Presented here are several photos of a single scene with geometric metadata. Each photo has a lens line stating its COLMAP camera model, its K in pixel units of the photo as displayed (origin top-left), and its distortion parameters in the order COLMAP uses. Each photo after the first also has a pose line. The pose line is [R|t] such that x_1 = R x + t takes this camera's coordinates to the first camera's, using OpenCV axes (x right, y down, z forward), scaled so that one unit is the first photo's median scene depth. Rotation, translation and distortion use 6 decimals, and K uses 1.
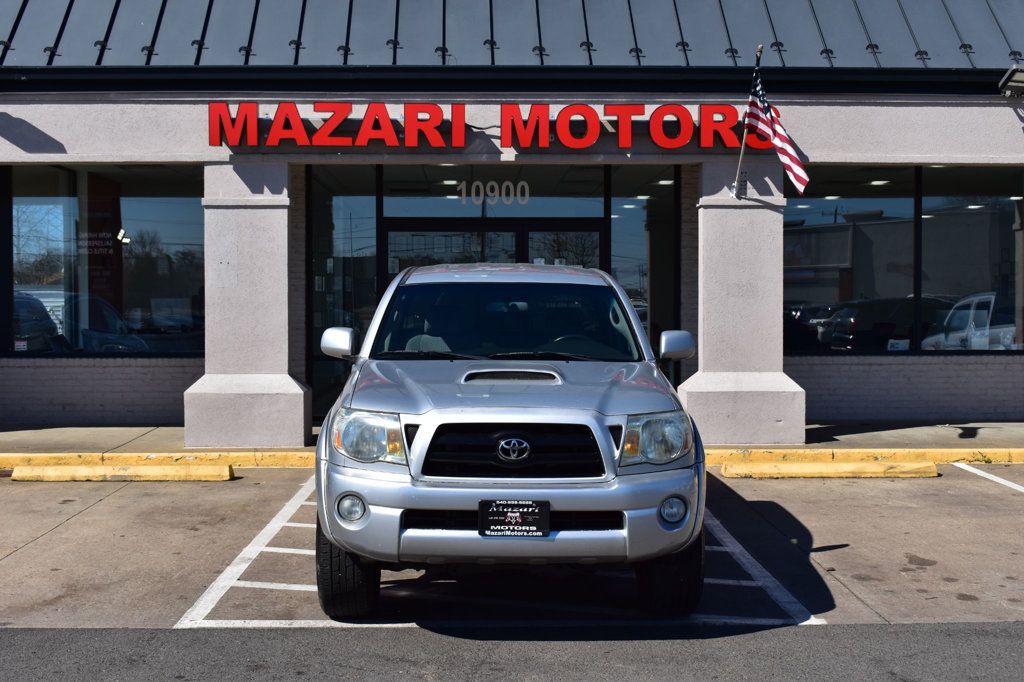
lens RADIAL K [[1319.8, 0, 510.4], [0, 1319.8, 336.7], [0, 0, 1]] dist [-0.036354, 0.000000]
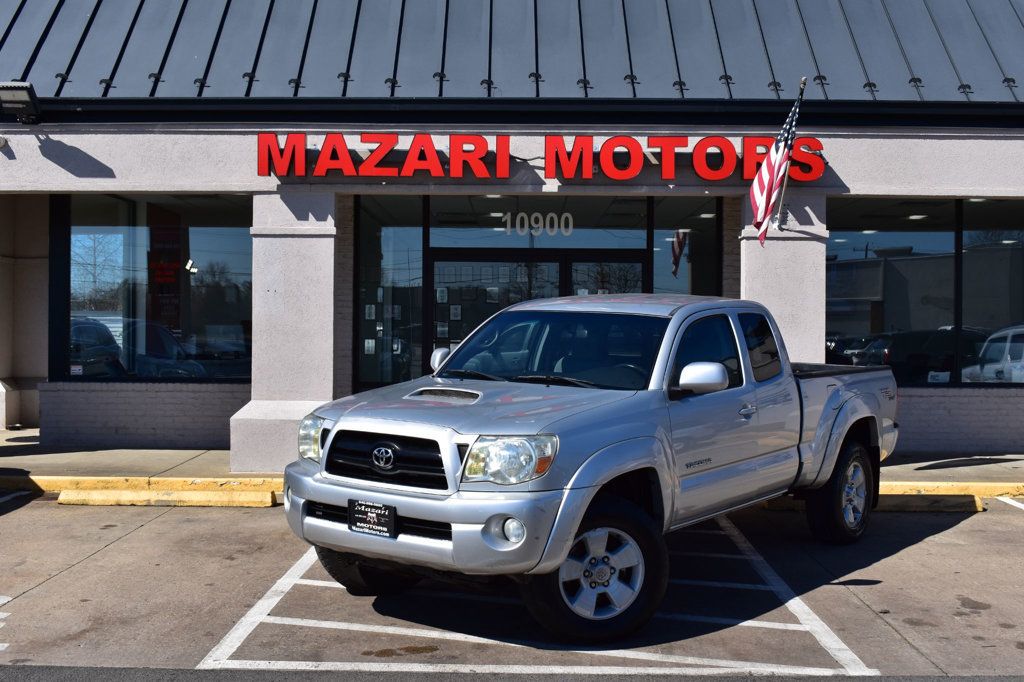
lens RADIAL K [[1242.4, 0, 514.2], [0, 1242.4, 337.3], [0, 0, 1]] dist [-0.042970, 0.000000]
pose [[0.999384, 0.008135, -0.034147, 0.002778], [-0.008846, 0.999746, -0.020723, -0.002074], [0.033969, 0.021013, 0.999202, 0.051722]]
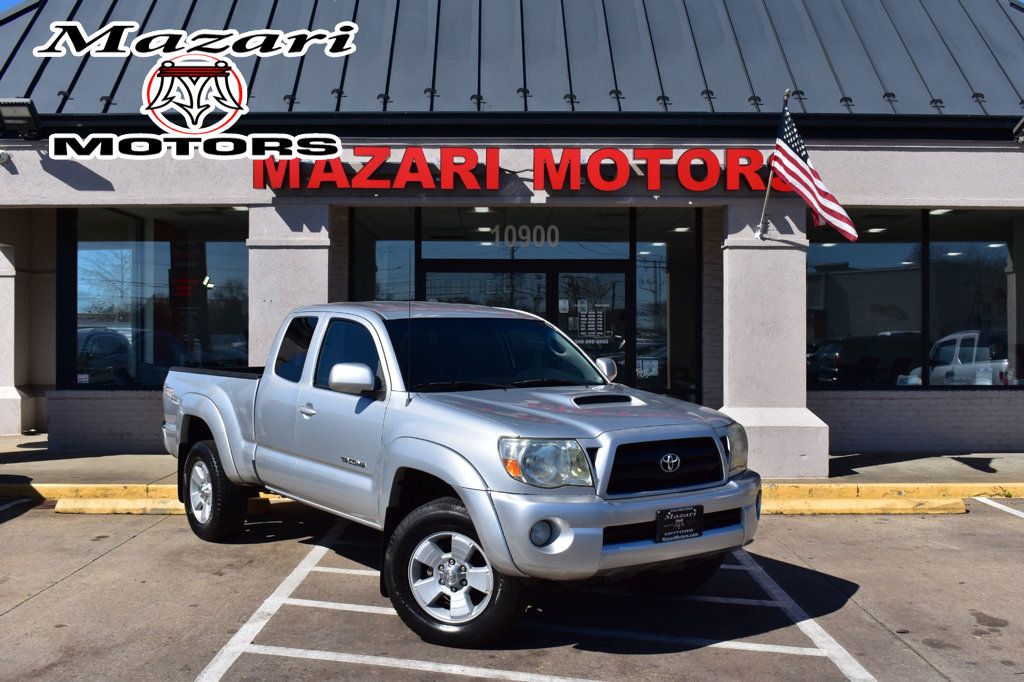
lens RADIAL K [[1088.7, 0, 510.8], [0, 1088.7, 337.7], [0, 0, 1]] dist [-0.059123, 0.000000]
pose [[0.999776, 0.002225, -0.021035, -0.006827], [-0.002776, 0.999652, -0.026225, -0.005050], [0.020969, 0.026277, 0.999435, 0.148147]]
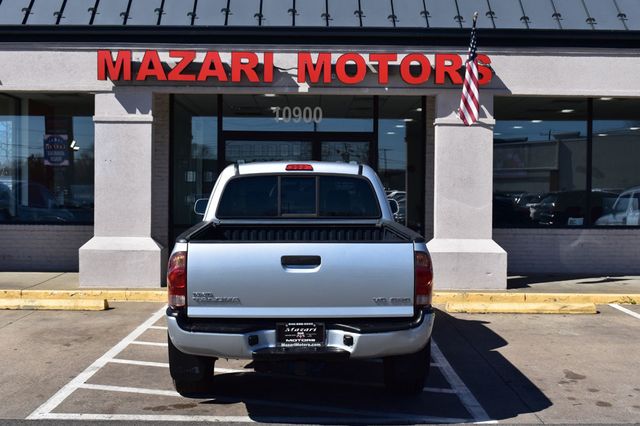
lens RADIAL K [[866.1, 0, 320.2], [0, 866.1, 210.1], [0, 0, 1]] dist [-0.029389, 0.000000]
pose [[0.999773, 0.010099, -0.018785, 0.036407], [-0.010175, 0.999941, -0.003933, 0.000318], [0.018744, 0.004123, 0.999816, 0.047669]]
